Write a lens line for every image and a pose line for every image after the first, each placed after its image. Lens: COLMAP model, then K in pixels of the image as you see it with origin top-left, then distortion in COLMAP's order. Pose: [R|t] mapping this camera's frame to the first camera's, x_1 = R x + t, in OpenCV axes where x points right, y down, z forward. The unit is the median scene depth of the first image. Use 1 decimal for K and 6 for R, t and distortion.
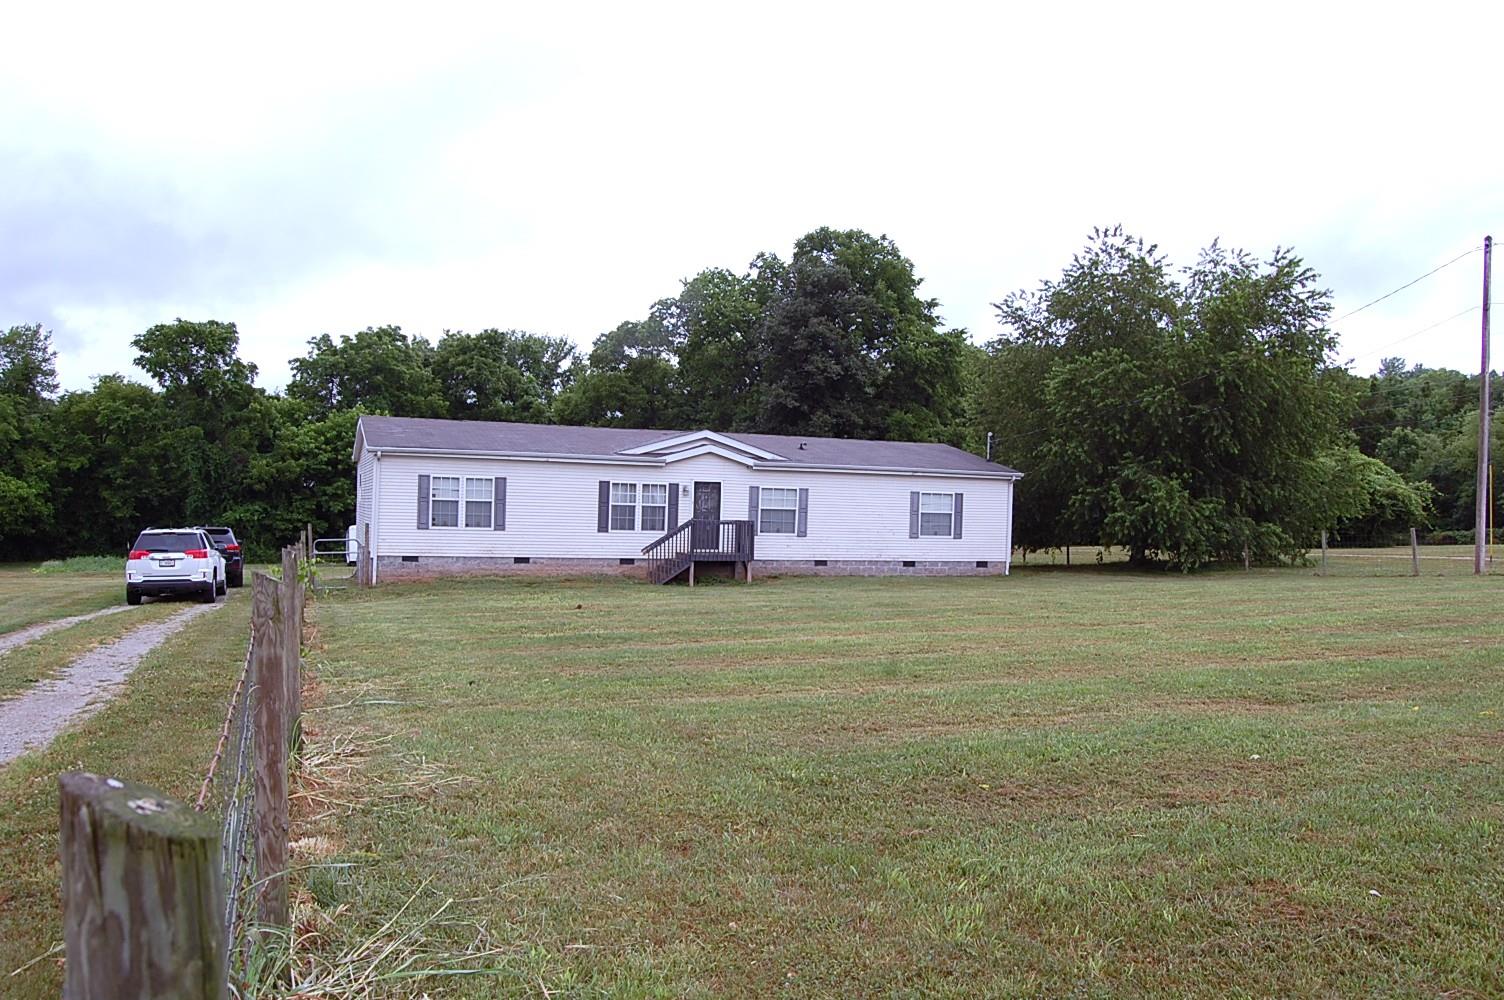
lens RADIAL K [[1174.3, 0, 759.1], [0, 1174.3, 503.1], [0, 0, 1]] dist [-0.082845, 0.012095]
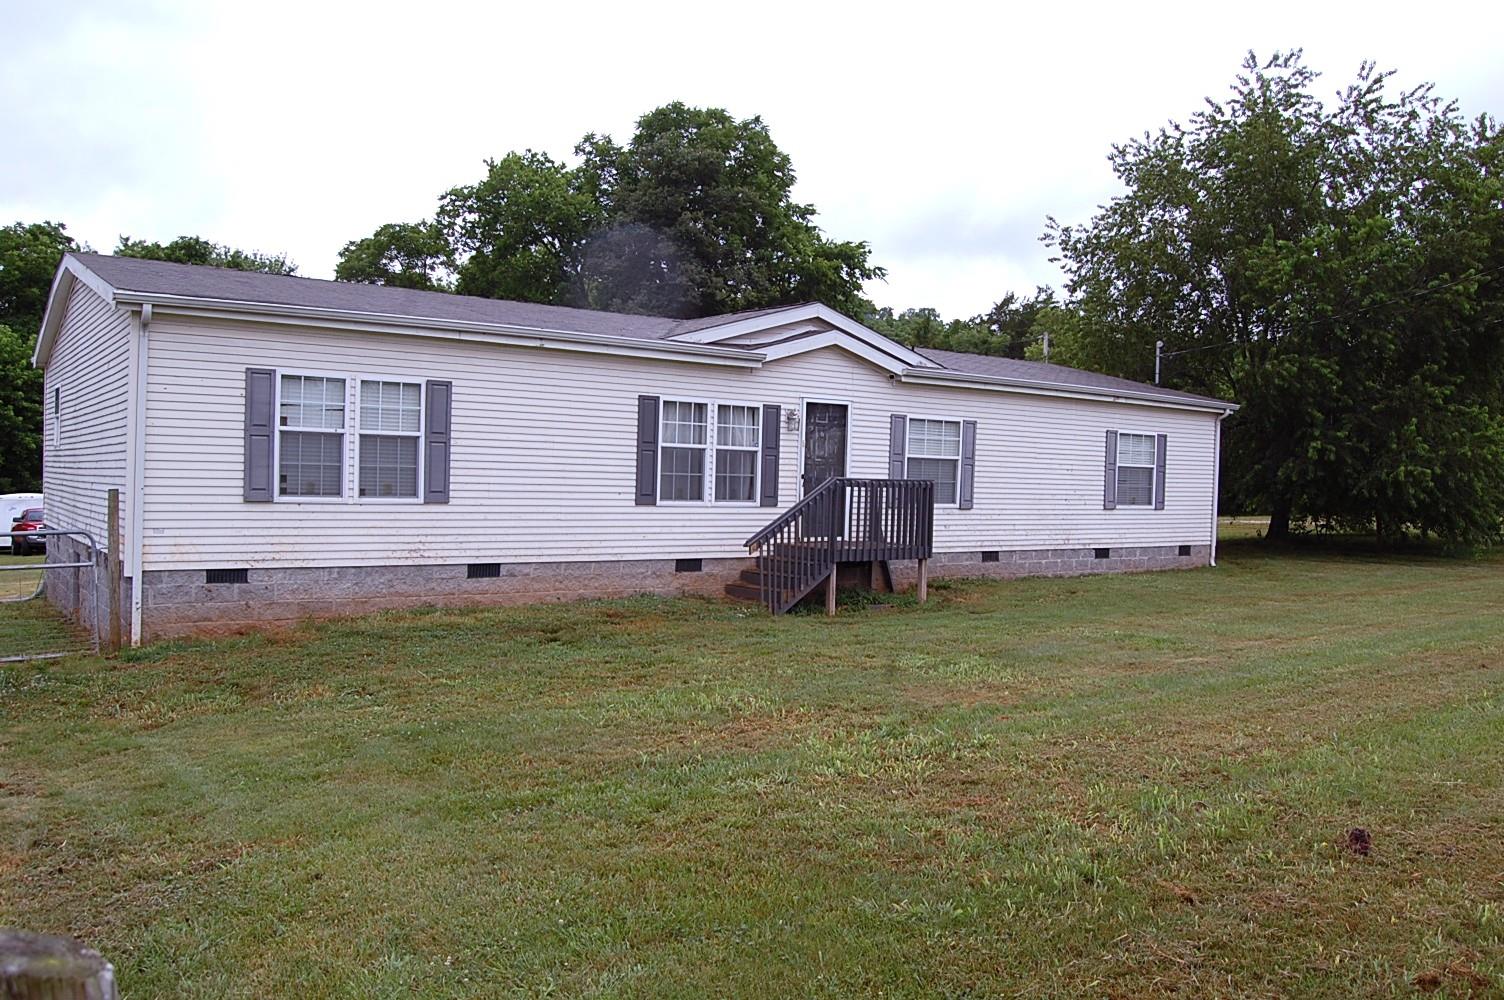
lens RADIAL K [[1174.3, 0, 759.1], [0, 1174.3, 503.1], [0, 0, 1]] dist [-0.082845, 0.012095]
pose [[0.964601, -0.008675, 0.263572, -0.204660], [0.000914, 0.999563, 0.029553, 0.009670], [-0.263713, -0.028266, 0.964187, 0.510224]]
